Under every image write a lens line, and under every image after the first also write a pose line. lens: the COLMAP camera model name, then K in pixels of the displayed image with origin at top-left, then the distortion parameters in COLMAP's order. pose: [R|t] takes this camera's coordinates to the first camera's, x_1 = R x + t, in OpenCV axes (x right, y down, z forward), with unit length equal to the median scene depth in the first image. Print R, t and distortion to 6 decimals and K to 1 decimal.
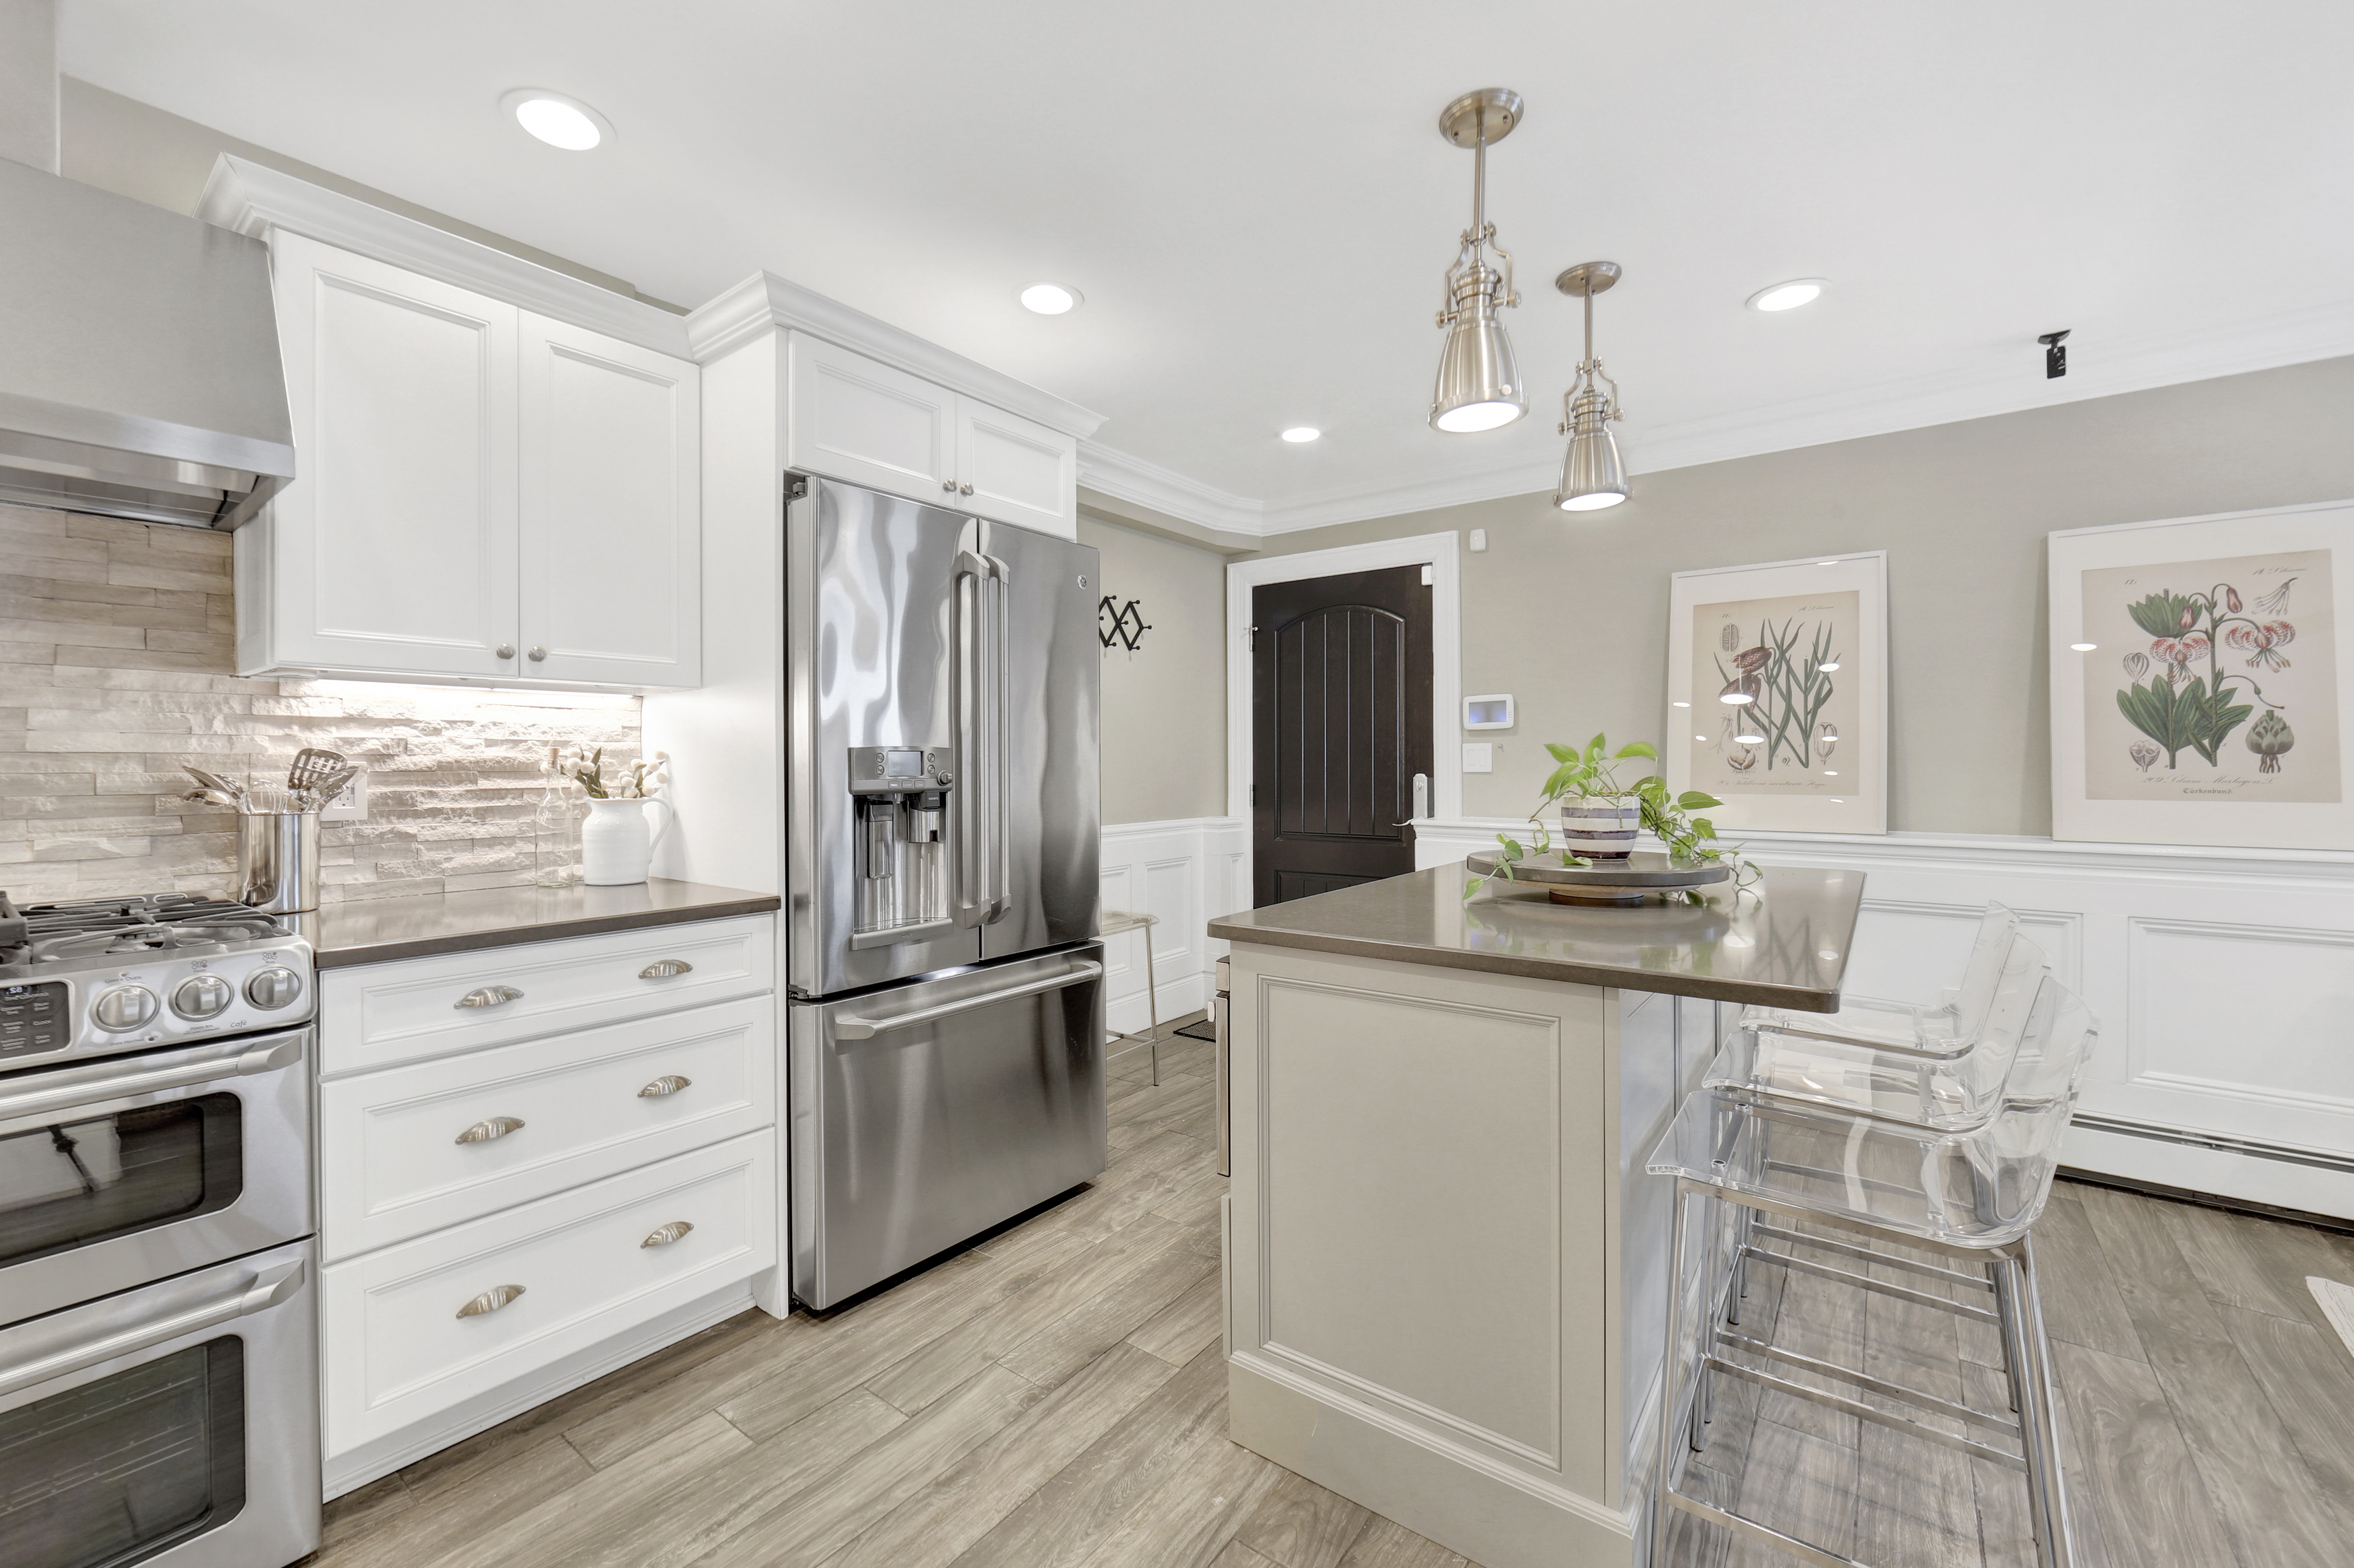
lens RADIAL K [[969.9, 0, 1125.7], [0, 969.9, 765.5], [0, 0, 1]] dist [-0.000854, 0.000074]
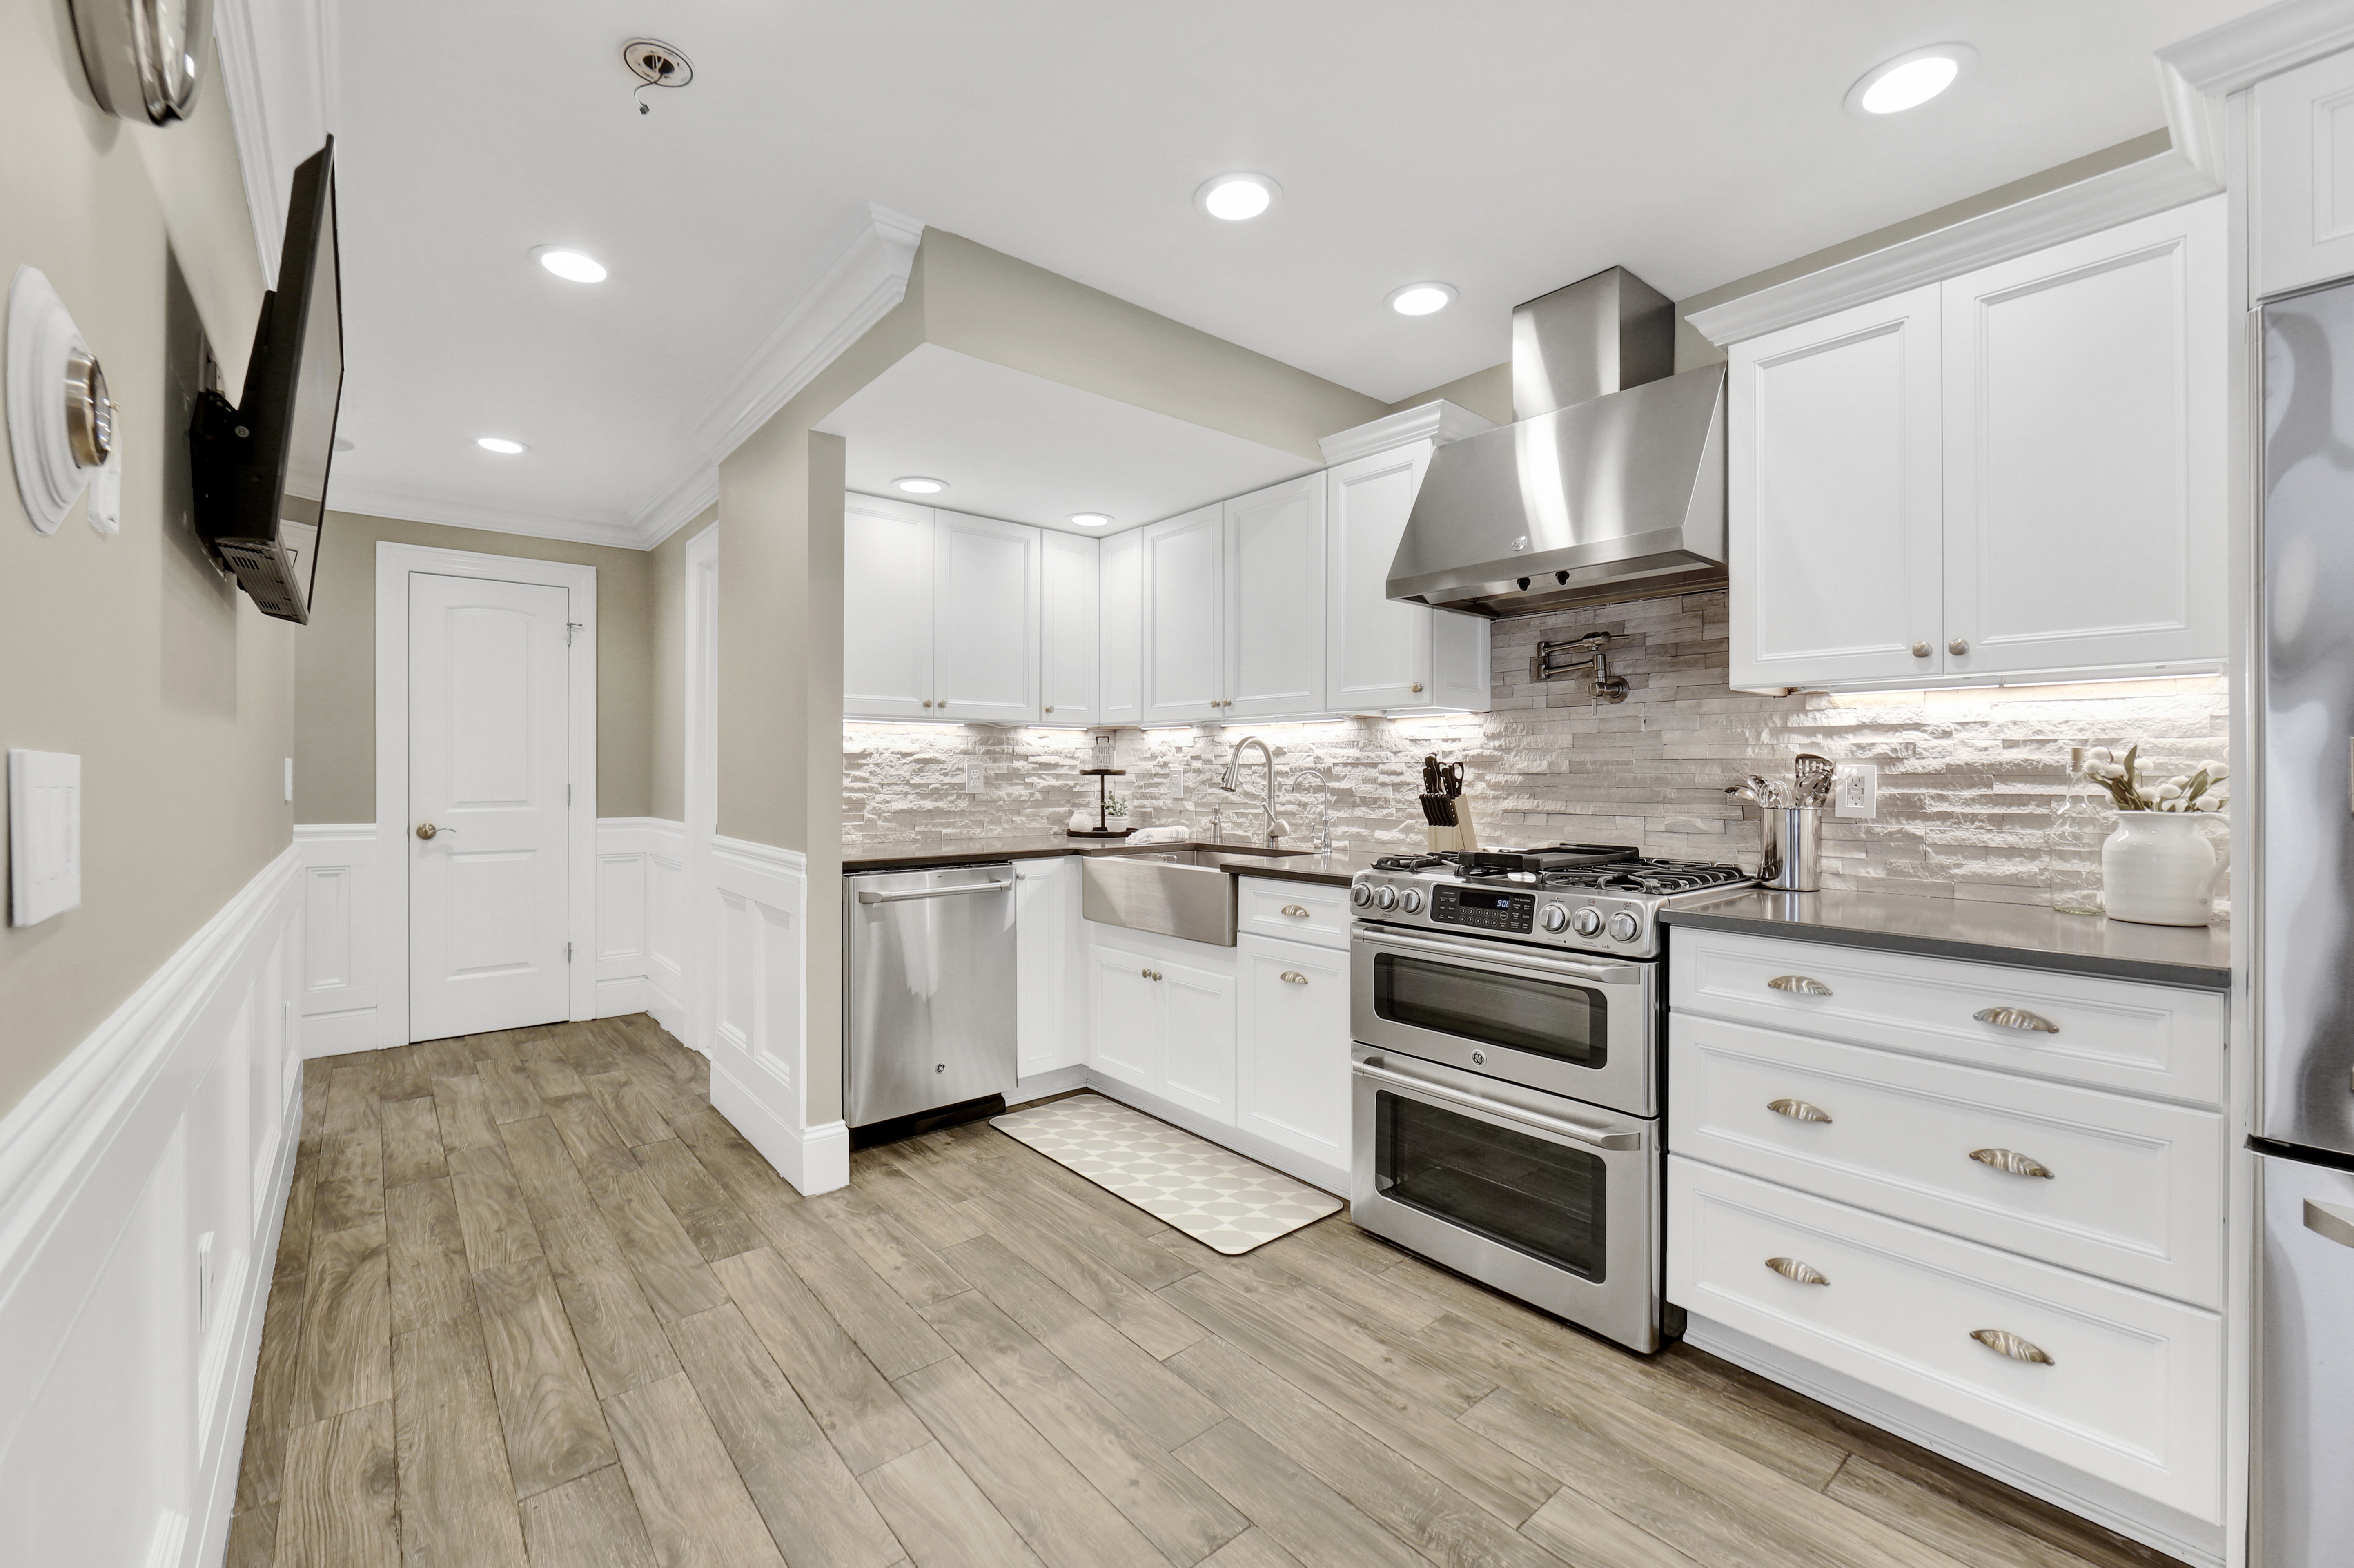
lens RADIAL K [[968.0, 0, 1162.9], [0, 968.0, 771.3], [0, 0, 1]] dist [-0.011170, 0.000324]
pose [[-0.198765, 0.003621, -0.980041, 0.406807], [-0.001469, 0.999991, 0.003993, 0.000099], [0.980046, 0.002233, -0.198758, 0.417447]]
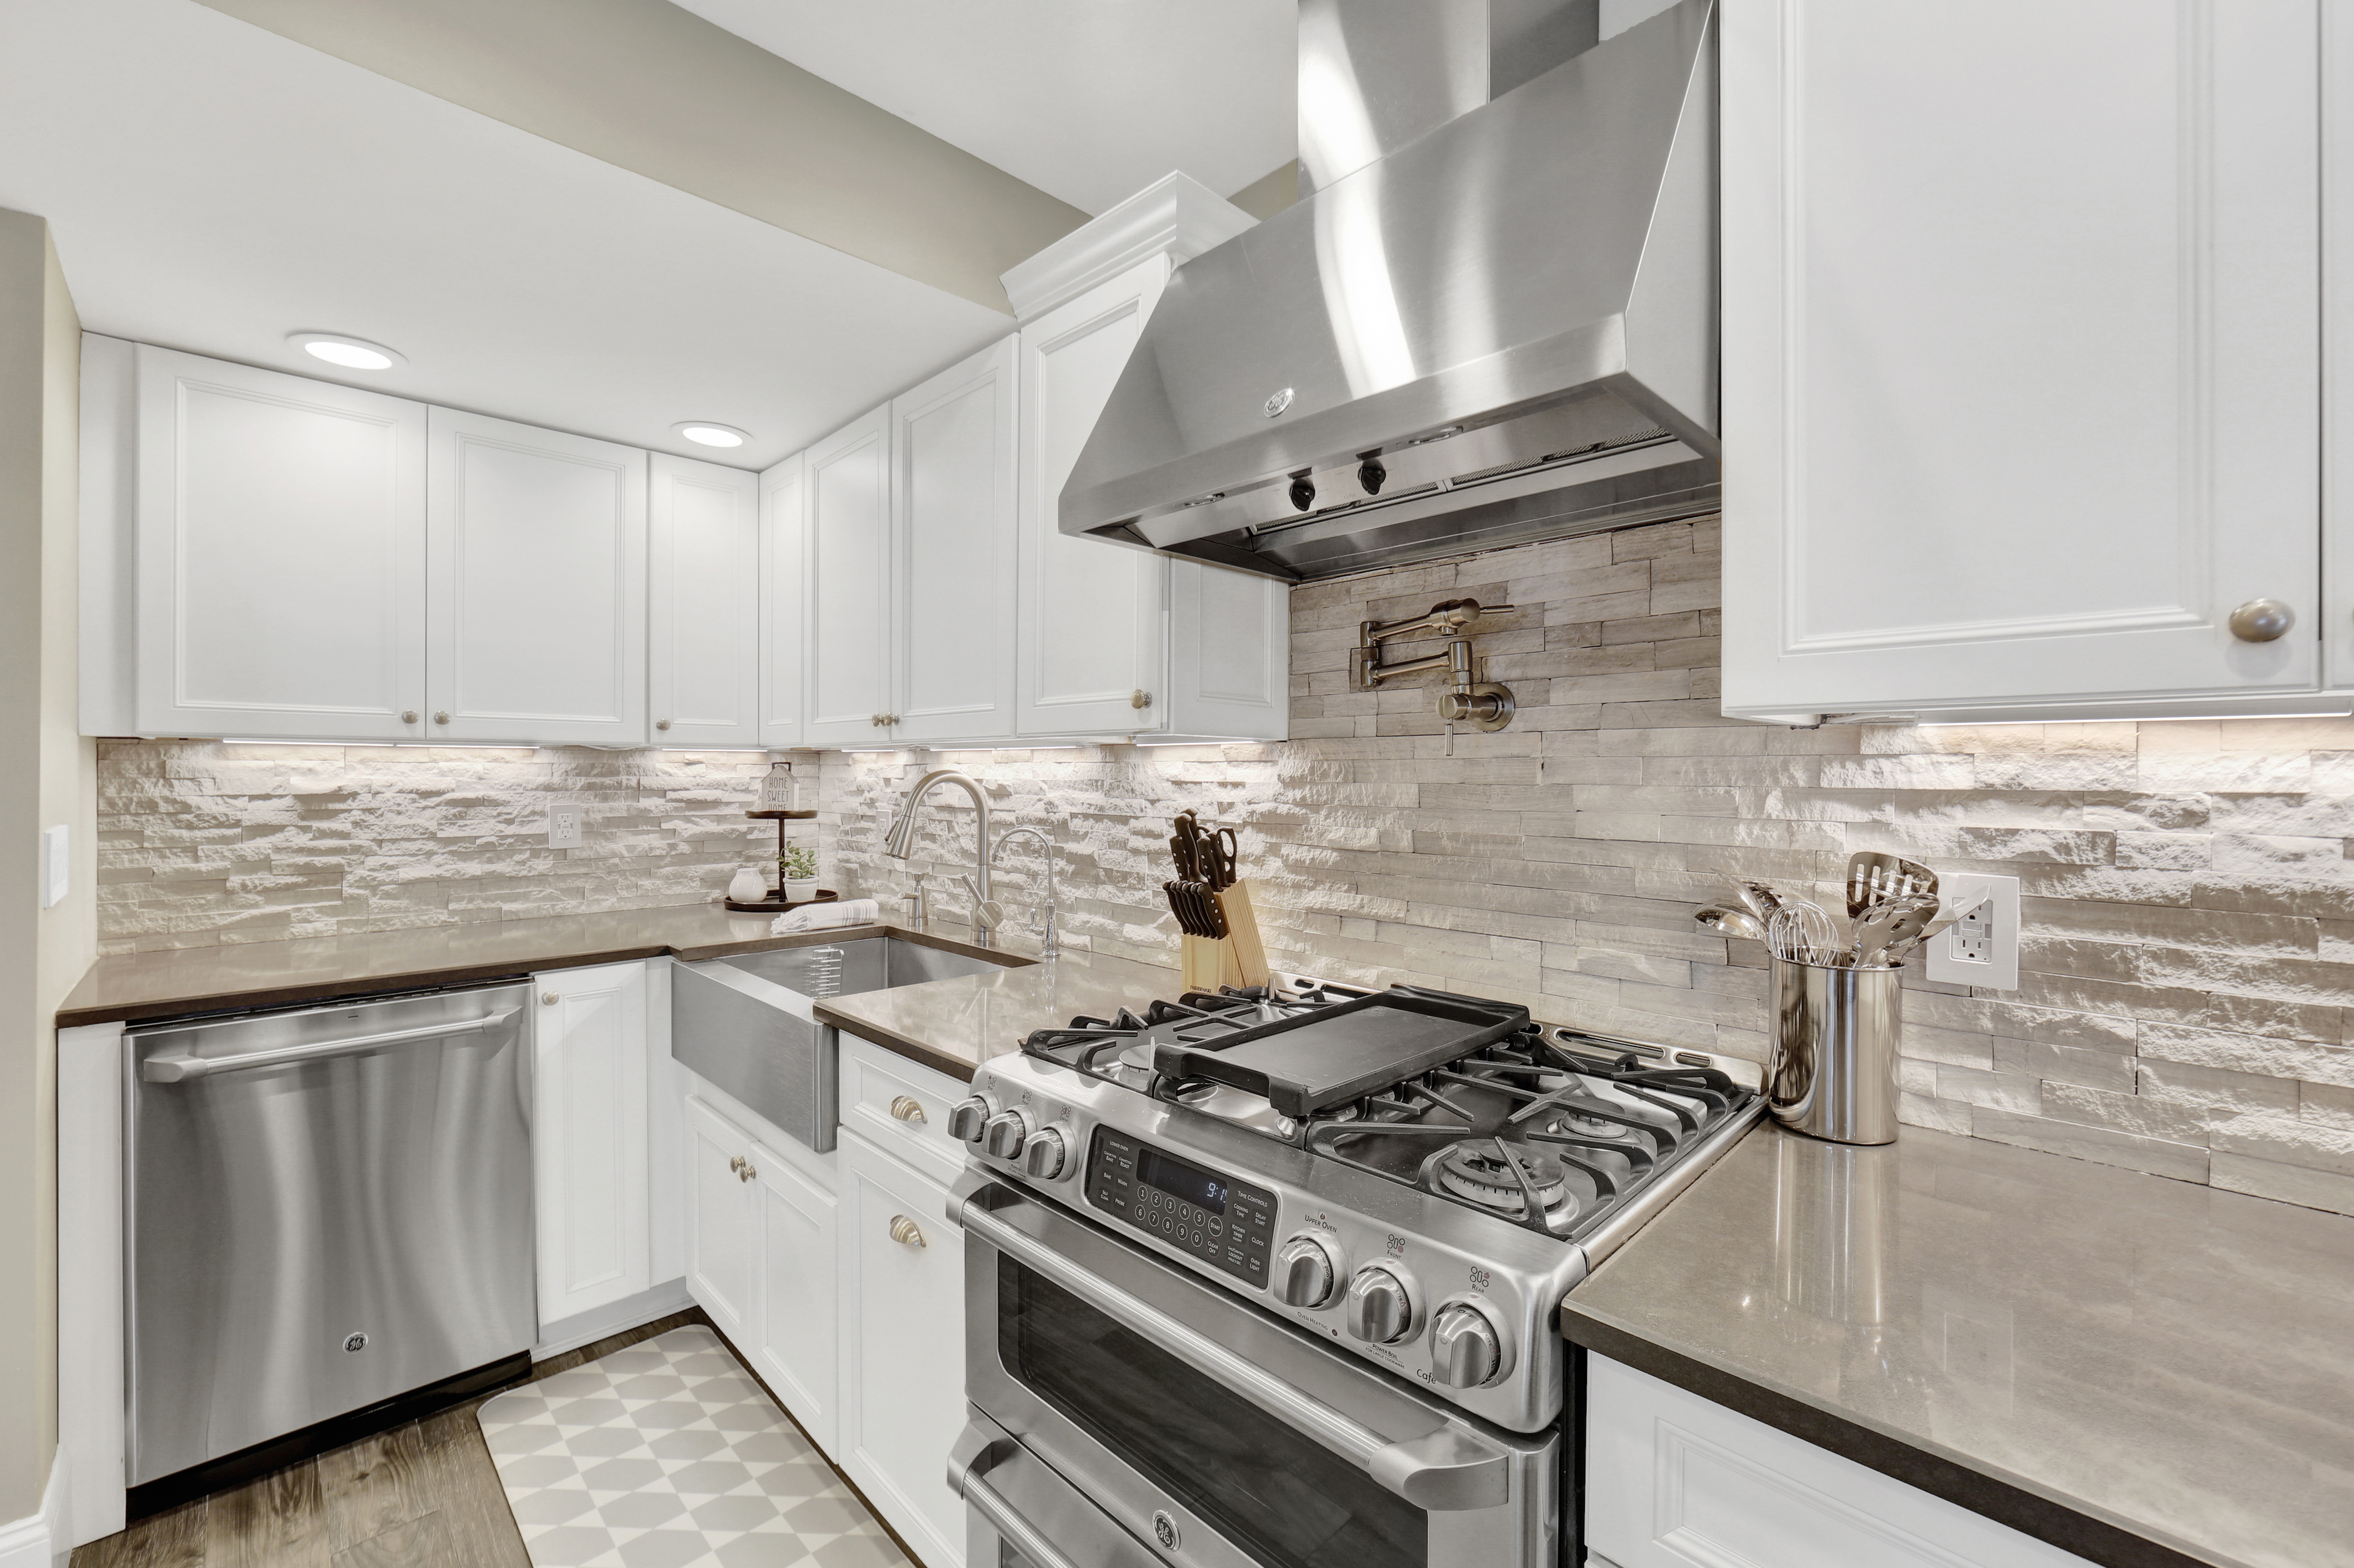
lens RADIAL K [[991.3, 0, 1111.2], [0, 991.3, 774.9], [0, 0, 1]] dist [-0.010569, 0.000541]
pose [[-0.161195, 0.004514, -0.986912, -0.191498], [-0.006038, 0.999966, 0.005560, -0.054814], [0.986904, 0.006856, -0.161162, 0.588672]]
